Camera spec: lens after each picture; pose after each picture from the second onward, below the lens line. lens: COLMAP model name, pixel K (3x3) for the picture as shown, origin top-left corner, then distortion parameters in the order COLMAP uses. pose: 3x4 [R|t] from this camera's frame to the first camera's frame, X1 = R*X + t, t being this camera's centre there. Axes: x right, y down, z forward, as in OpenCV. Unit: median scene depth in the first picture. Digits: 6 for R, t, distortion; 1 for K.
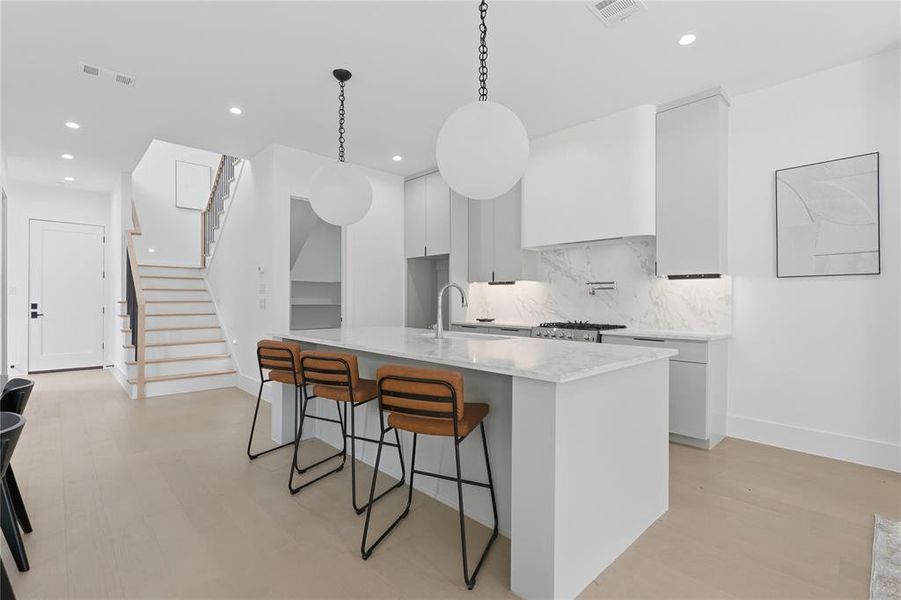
lens RADIAL K [[416.5, 0, 443.4], [0, 416.5, 298.8], [0, 0, 1]] dist [0.000851, 0.000193]
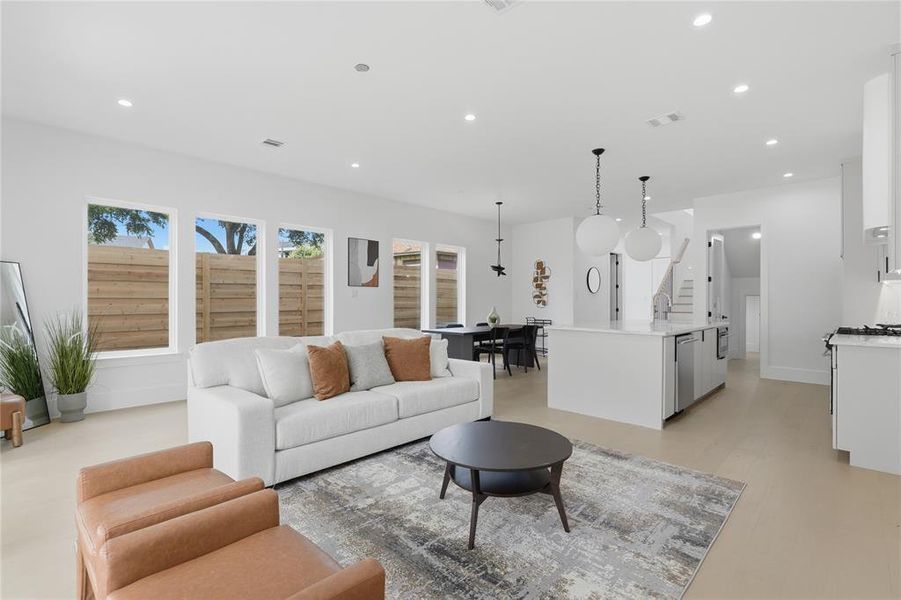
lens RADIAL K [[416.5, 0, 447.8], [0, 416.5, 299.0], [0, 0, 1]] dist [0.000851, 0.000193]
pose [[0.032371, -0.008295, -0.999441, 1.192725], [-0.003037, 0.999960, -0.008398, 0.006329], [0.999471, 0.003307, 0.032345, 0.068503]]
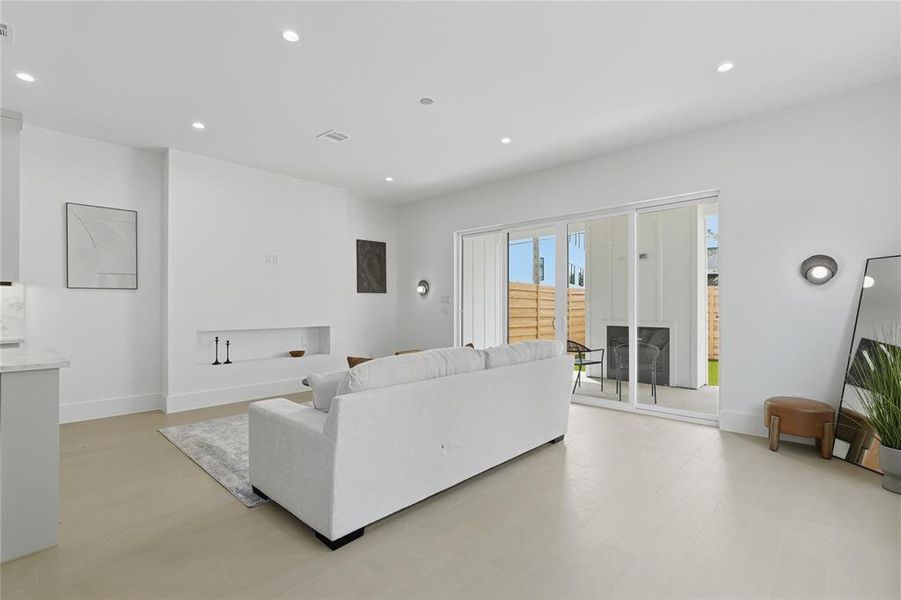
lens RADIAL K [[416.5, 0, 447.6], [0, 416.5, 303.2], [0, 0, 1]] dist [0.000851, 0.000193]
pose [[-0.032035, 0.013870, 0.999391, -0.382466], [0.009444, 0.999863, -0.013574, 0.017387], [-0.999442, 0.009003, -0.032162, -0.074865]]
